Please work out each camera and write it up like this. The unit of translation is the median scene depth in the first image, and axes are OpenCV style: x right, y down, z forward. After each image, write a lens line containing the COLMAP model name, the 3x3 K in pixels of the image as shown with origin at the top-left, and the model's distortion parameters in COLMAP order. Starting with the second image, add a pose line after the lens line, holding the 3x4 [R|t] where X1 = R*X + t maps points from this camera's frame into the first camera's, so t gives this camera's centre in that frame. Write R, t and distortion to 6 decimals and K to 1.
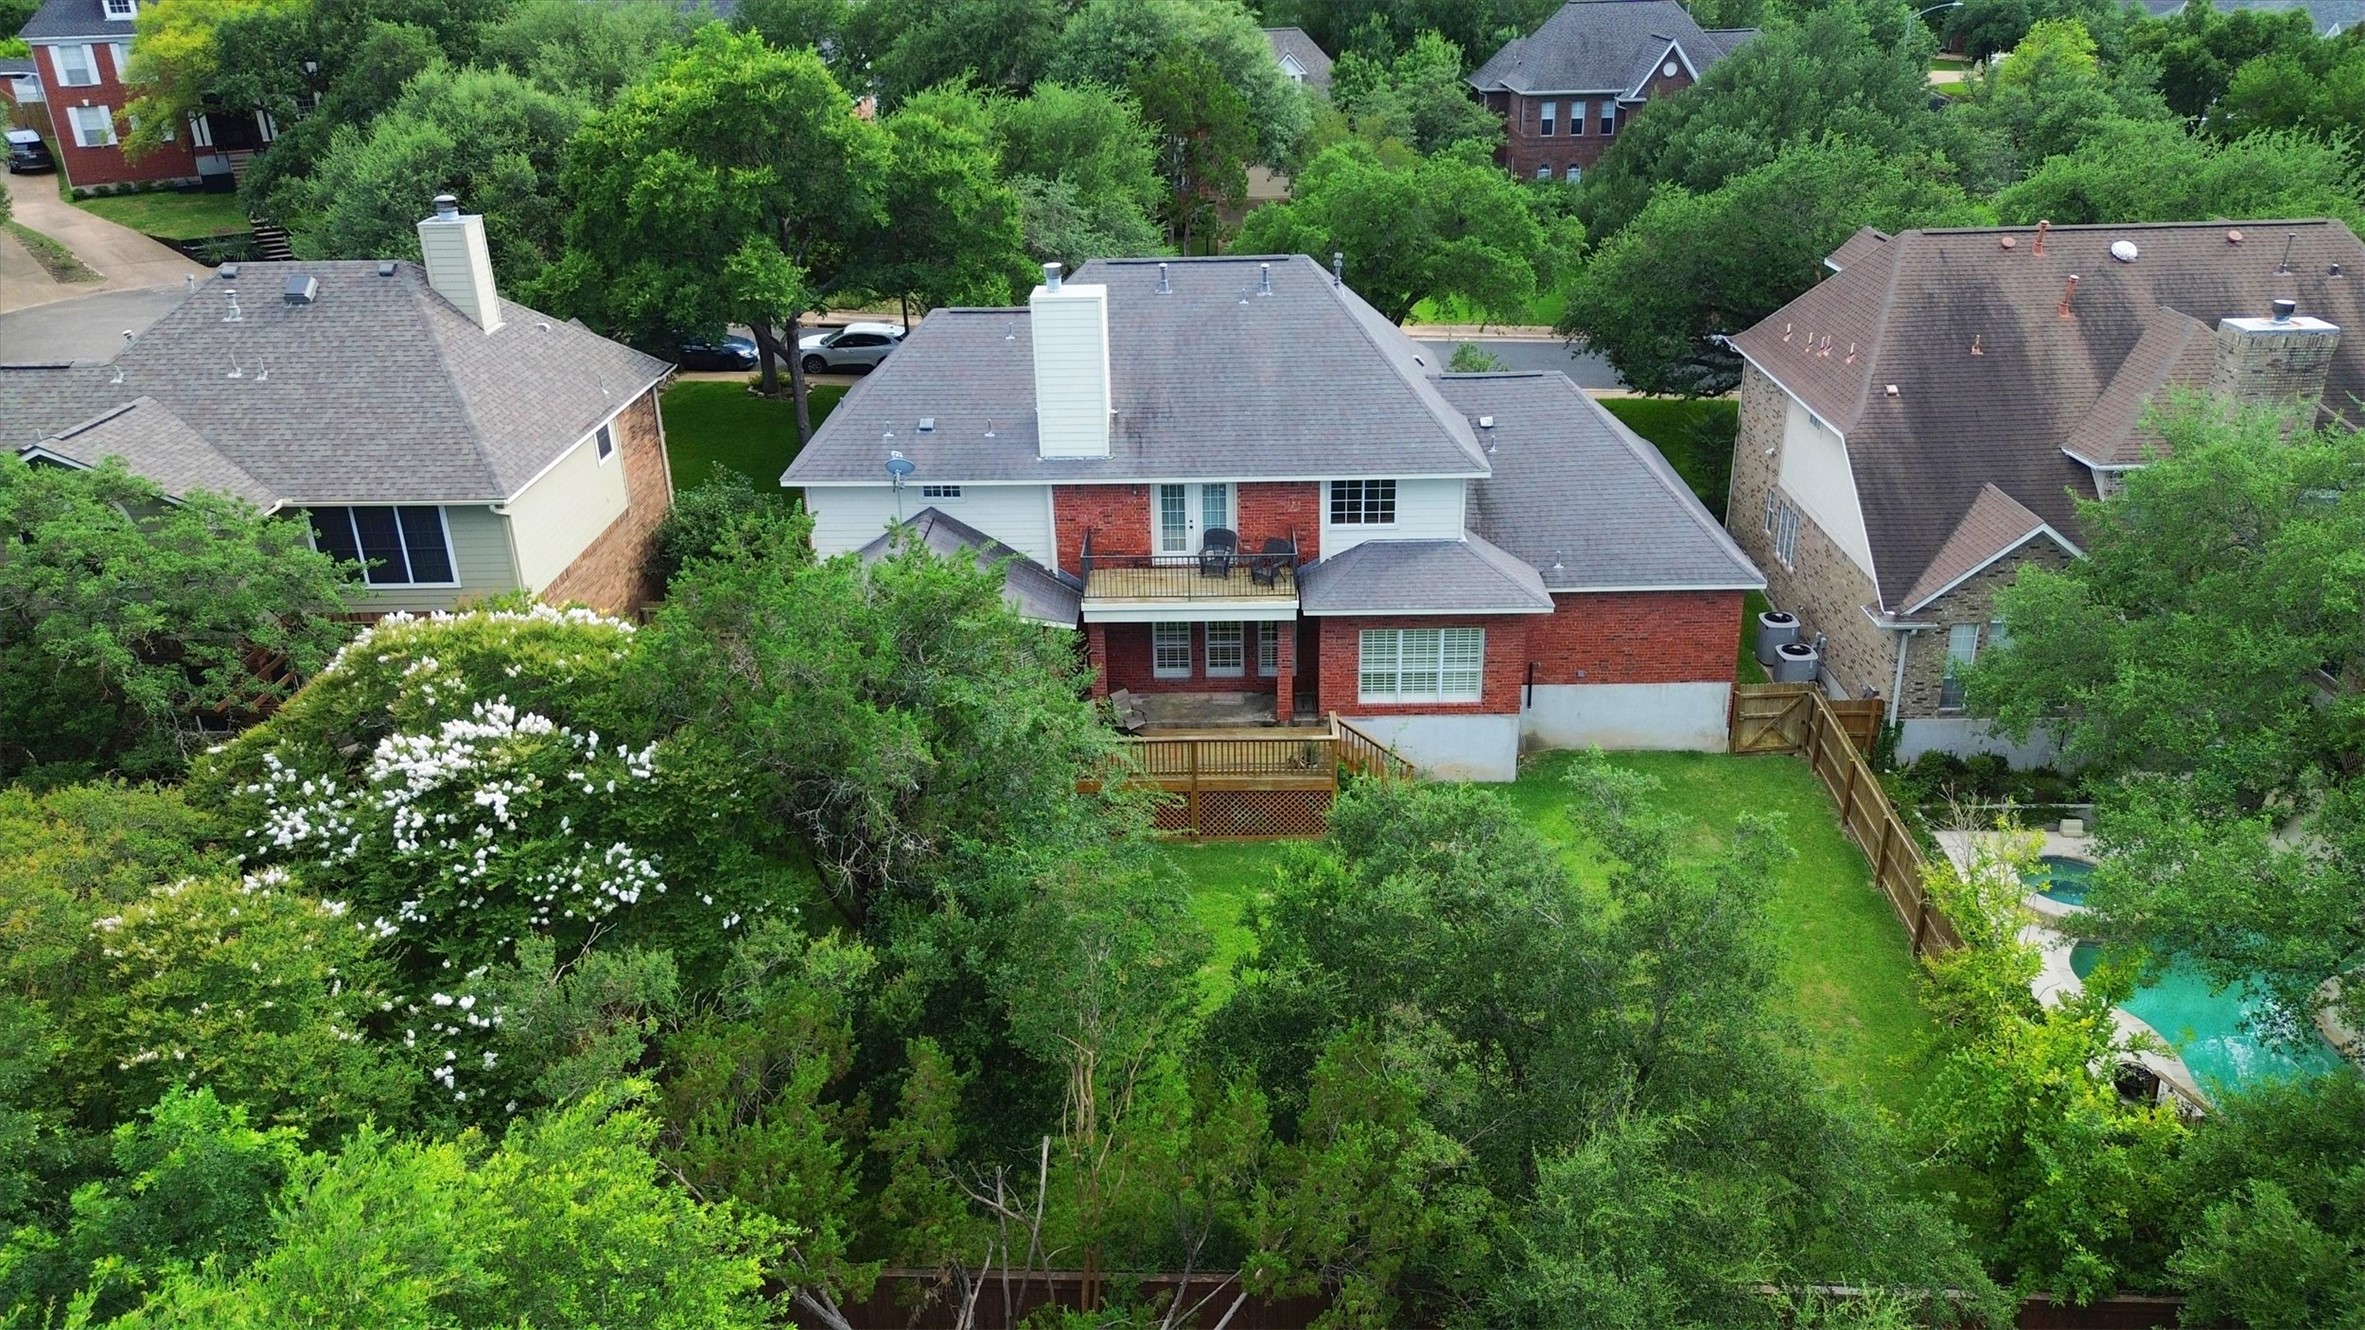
lens RADIAL K [[1668.9, 0, 1181.6], [0, 1668.9, 659.7], [0, 0, 1]] dist [0.056169, -0.000803]
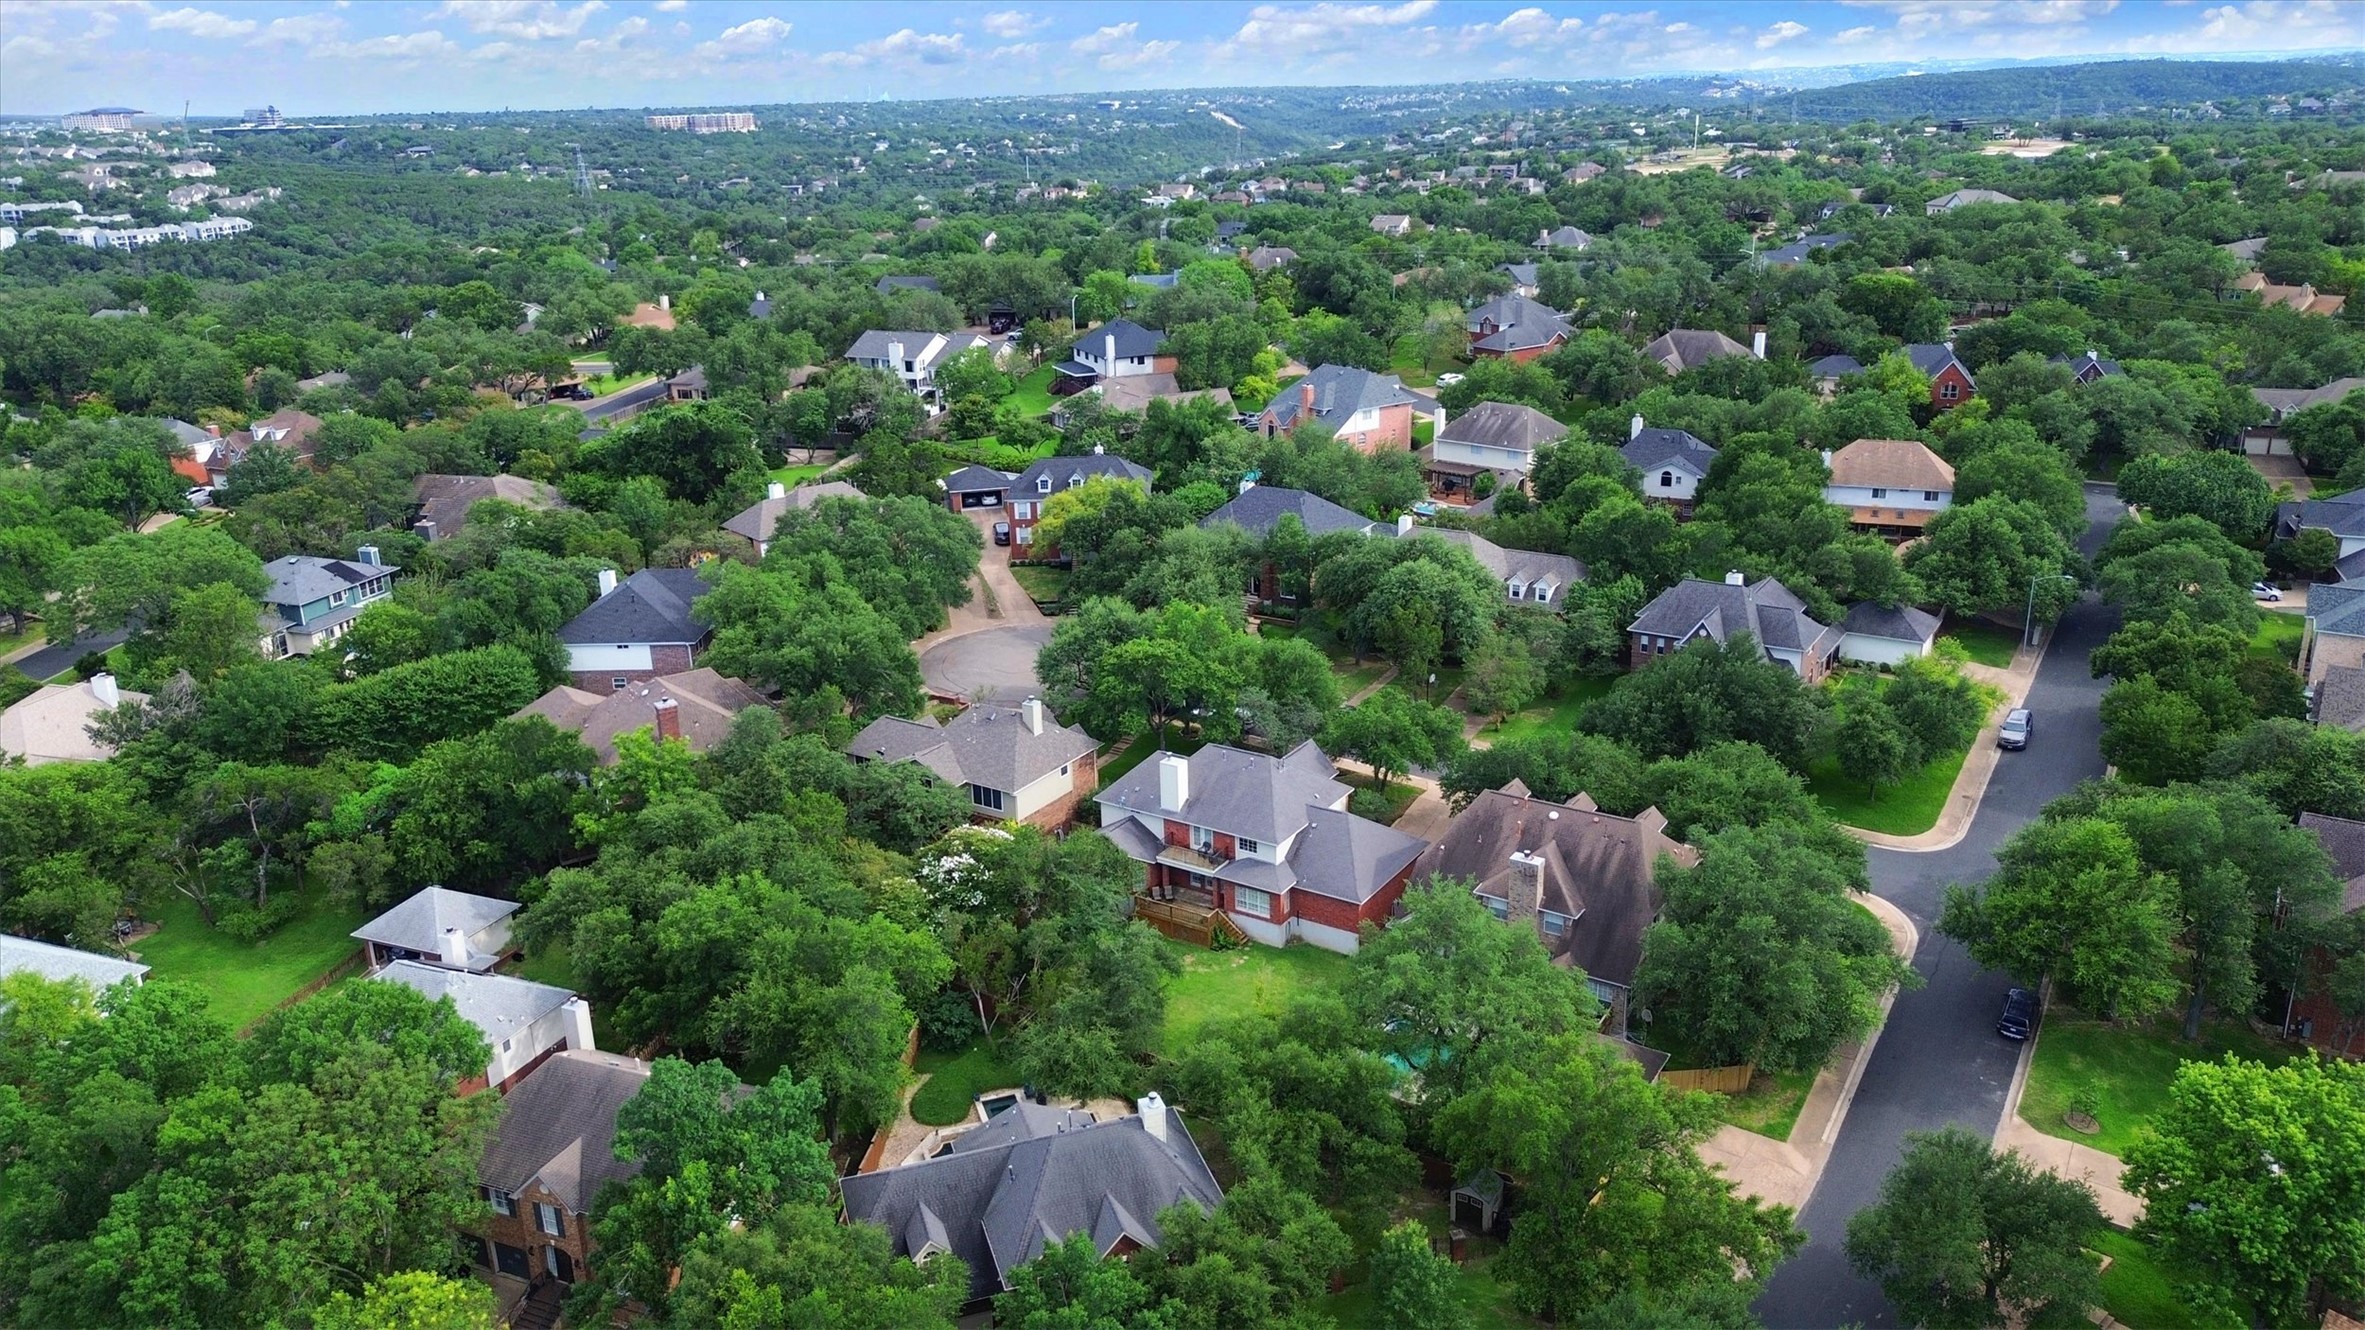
lens RADIAL K [[1668.9, 0, 1184.2], [0, 1668.9, 666.6], [0, 0, 1]] dist [0.056169, -0.000803]
pose [[0.855230, 0.168782, -0.489994, 1.449600], [-0.205525, 0.978411, -0.021700, -0.322421], [0.475753, 0.119265, 0.871456, -1.759884]]
